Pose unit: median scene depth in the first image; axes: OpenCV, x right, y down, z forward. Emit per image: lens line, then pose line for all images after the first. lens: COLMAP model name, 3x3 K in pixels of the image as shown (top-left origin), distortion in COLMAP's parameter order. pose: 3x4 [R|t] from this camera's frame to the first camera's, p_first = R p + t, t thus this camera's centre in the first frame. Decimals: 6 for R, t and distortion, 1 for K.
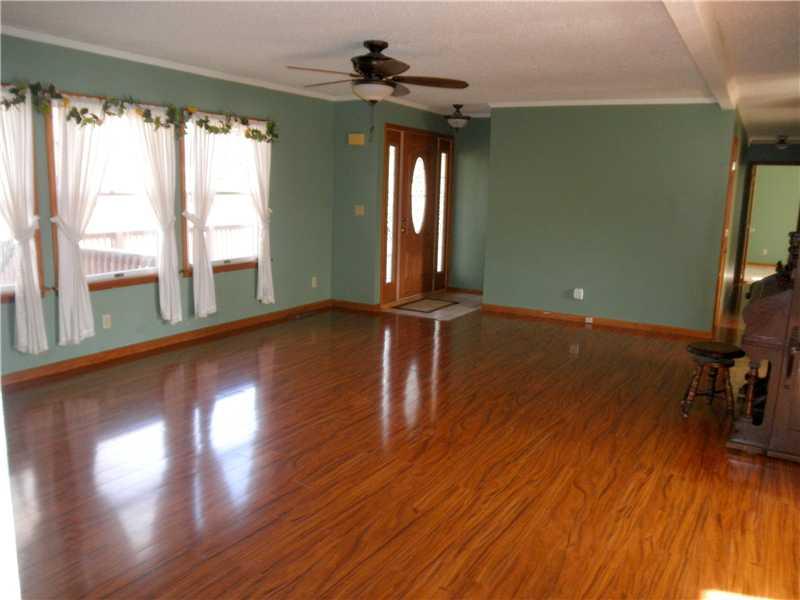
lens RADIAL K [[669.9, 0, 415.8], [0, 669.9, 273.9], [0, 0, 1]] dist [-0.101859, 0.000456]
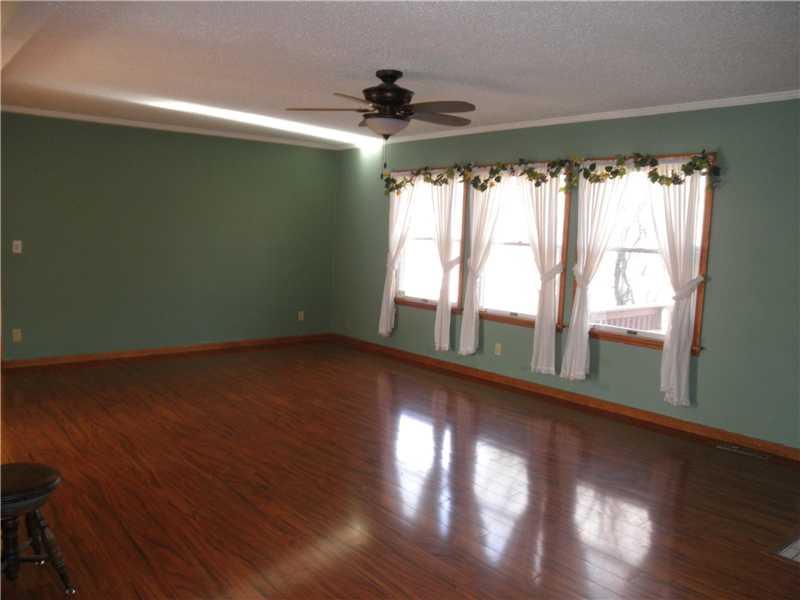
lens RADIAL K [[657.8, 0, 400.8], [0, 657.8, 305.7], [0, 0, 1]] dist [-0.101006, 0.082981]
pose [[-0.366146, 0.071680, -0.927793, 0.707711], [-0.162808, 0.976716, 0.139711, -0.146112], [0.916205, 0.202206, -0.345950, 1.244947]]
